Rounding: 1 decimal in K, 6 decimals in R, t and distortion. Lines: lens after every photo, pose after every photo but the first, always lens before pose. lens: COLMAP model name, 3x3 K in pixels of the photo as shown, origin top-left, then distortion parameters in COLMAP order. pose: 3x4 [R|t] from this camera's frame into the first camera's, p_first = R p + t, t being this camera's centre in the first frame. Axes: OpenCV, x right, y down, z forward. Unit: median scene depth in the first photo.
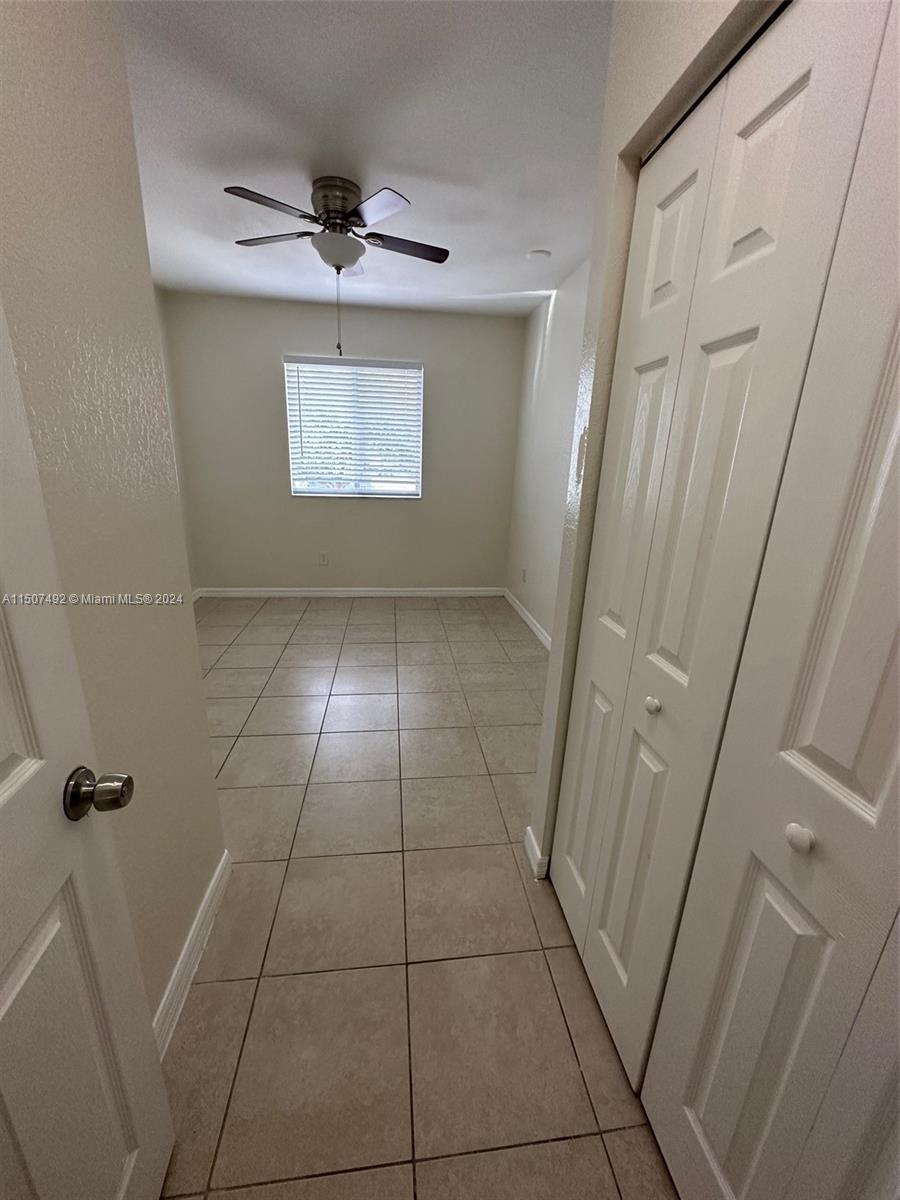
lens RADIAL K [[476.5, 0, 450.5], [0, 476.5, 592.1], [0, 0, 1]] dist [-0.000335, 0.000163]
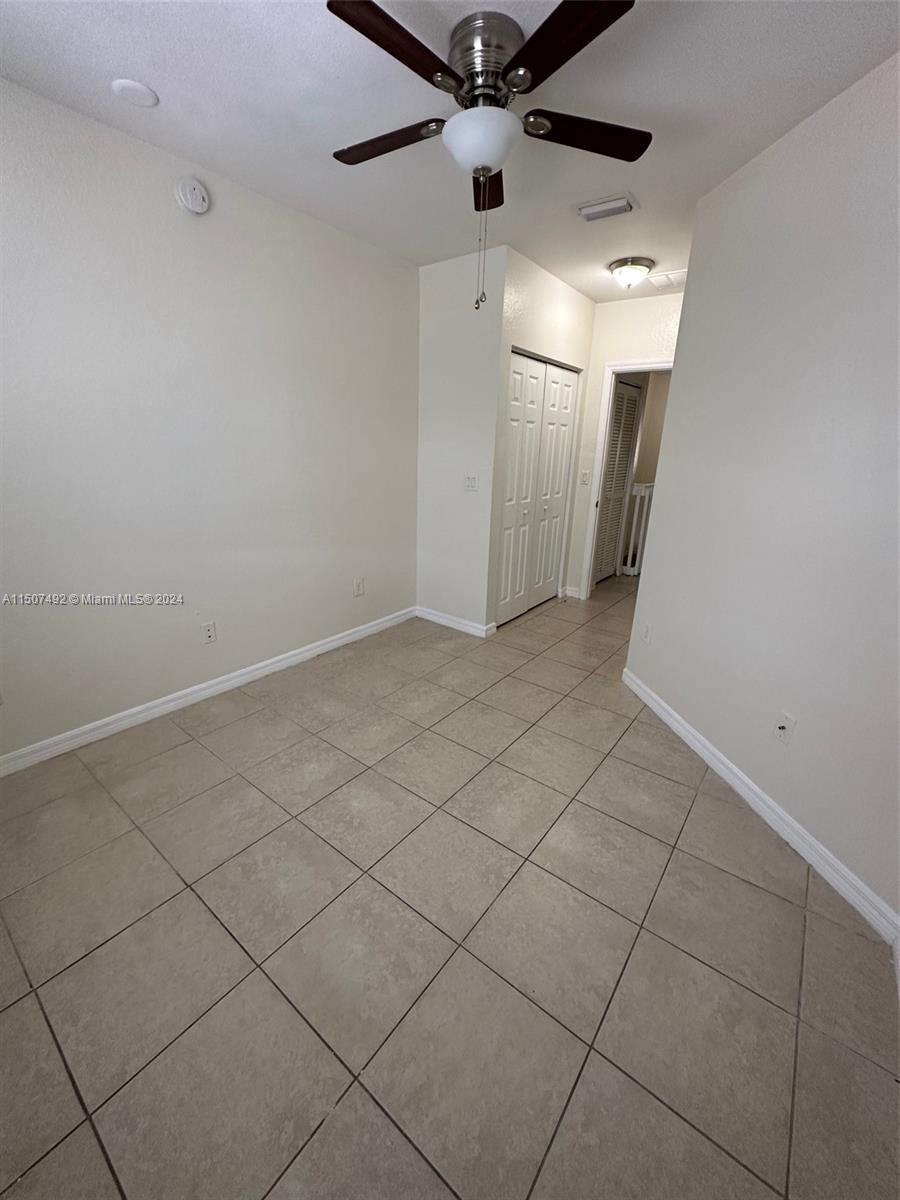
lens RADIAL K [[476.5, 0, 449.5], [0, 476.5, 601.3], [0, 0, 1]] dist [-0.000335, 0.000163]
pose [[-0.703523, -0.281205, 0.652671, -0.493060], [0.142712, 0.843775, 0.517374, -0.326036], [-0.696196, 0.457129, -0.553484, 1.046129]]
